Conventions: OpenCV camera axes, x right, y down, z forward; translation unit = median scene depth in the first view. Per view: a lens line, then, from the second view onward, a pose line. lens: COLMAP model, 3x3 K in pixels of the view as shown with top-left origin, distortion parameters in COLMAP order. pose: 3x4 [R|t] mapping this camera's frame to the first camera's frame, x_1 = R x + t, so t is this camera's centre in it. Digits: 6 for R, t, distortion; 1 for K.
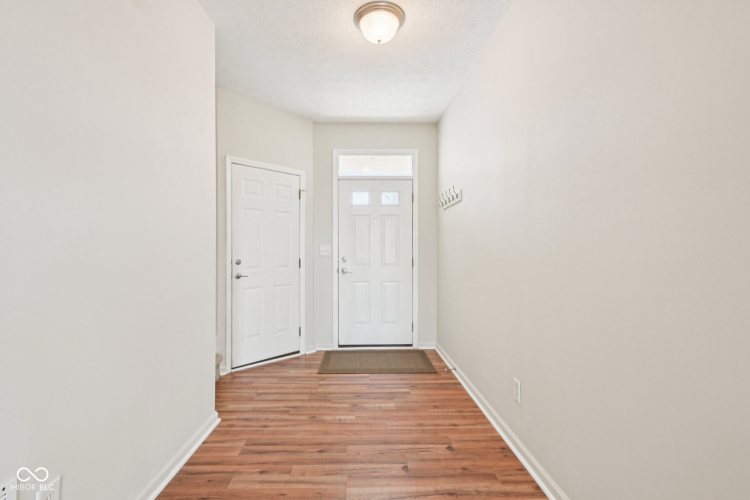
lens RADIAL K [[351.4, 0, 374.2], [0, 351.4, 250.3], [0, 0, 1]] dist [-0.002419, -0.003614]
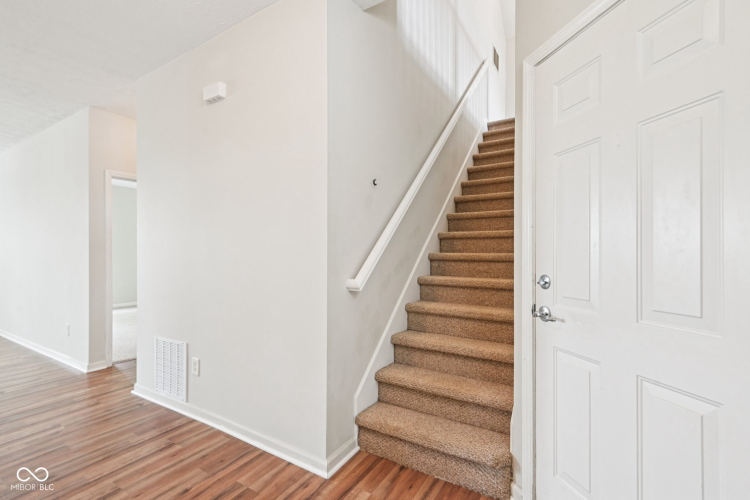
lens RADIAL K [[351.4, 0, 377.6], [0, 351.4, 250.2], [0, 0, 1]] dist [-0.002419, -0.003614]
pose [[-0.559516, 0.001964, -0.828817, 0.177625], [0.004850, 0.999988, -0.000905, -0.017318], [0.828805, -0.004526, -0.559519, 1.985519]]
